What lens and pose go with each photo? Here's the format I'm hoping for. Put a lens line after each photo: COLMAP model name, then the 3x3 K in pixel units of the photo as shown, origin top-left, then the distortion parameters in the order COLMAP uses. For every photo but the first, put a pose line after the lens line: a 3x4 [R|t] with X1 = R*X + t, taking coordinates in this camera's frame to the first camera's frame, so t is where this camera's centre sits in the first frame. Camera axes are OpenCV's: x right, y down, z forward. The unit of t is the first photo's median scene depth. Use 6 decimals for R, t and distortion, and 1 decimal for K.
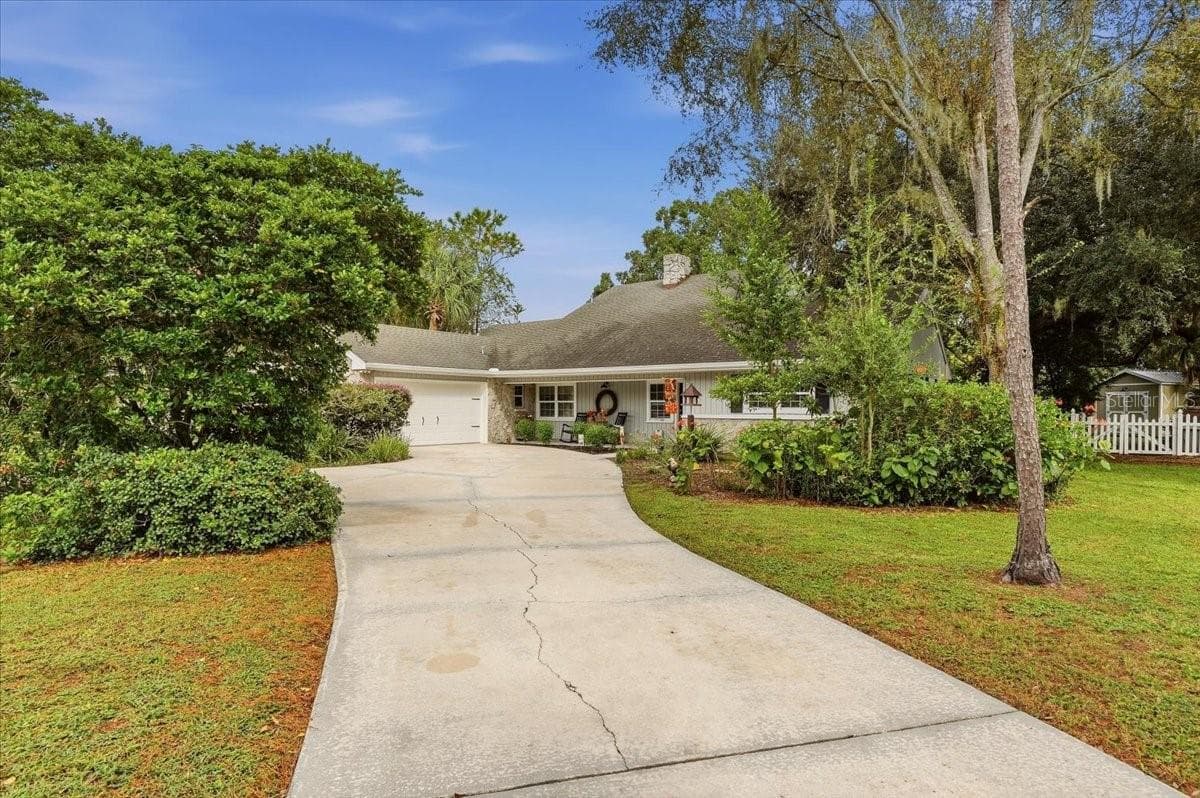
lens RADIAL K [[703.4, 0, 576.2], [0, 703.4, 394.0], [0, 0, 1]] dist [-0.002654, 0.000043]
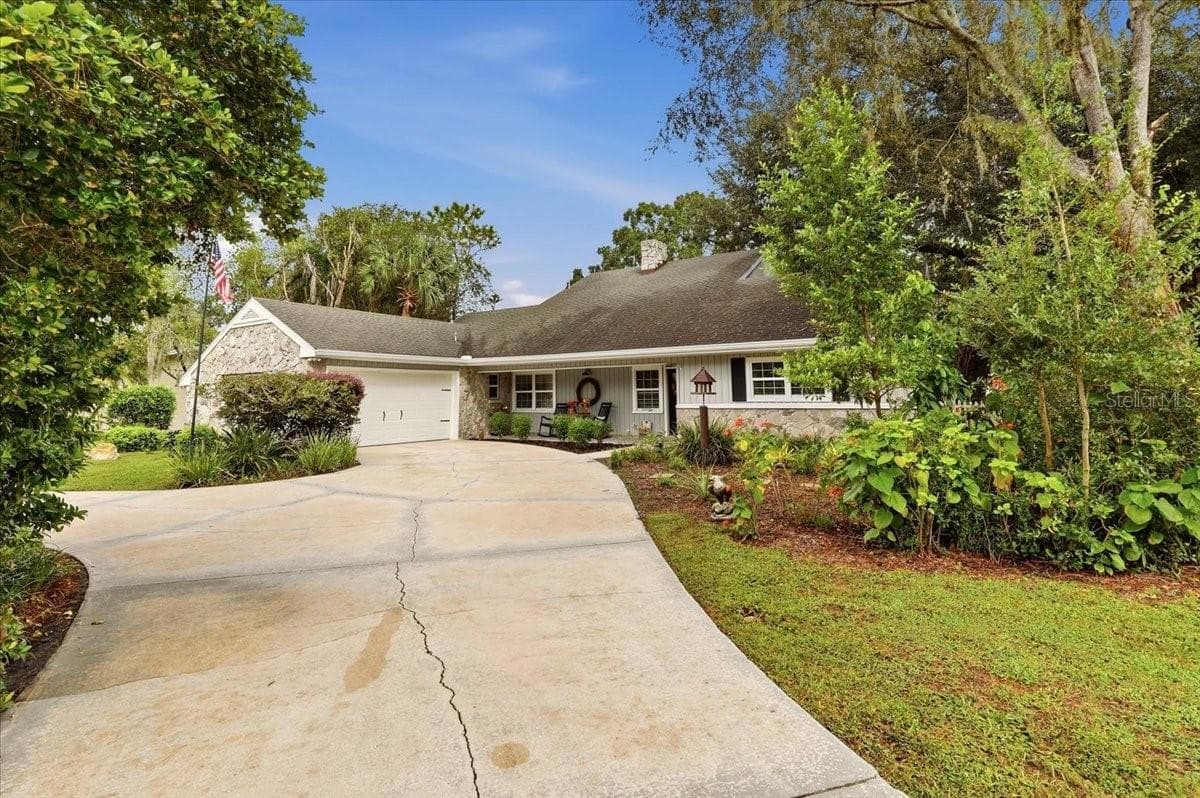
lens RADIAL K [[612.4, 0, 584.2], [0, 612.4, 270.9], [0, 0, 1]] dist [0.001400, -0.000168]
pose [[0.998160, -0.002962, 0.060565, -0.010591], [0.013884, 0.983436, -0.180723, 0.001292], [-0.059027, 0.181231, 0.981668, 0.174090]]
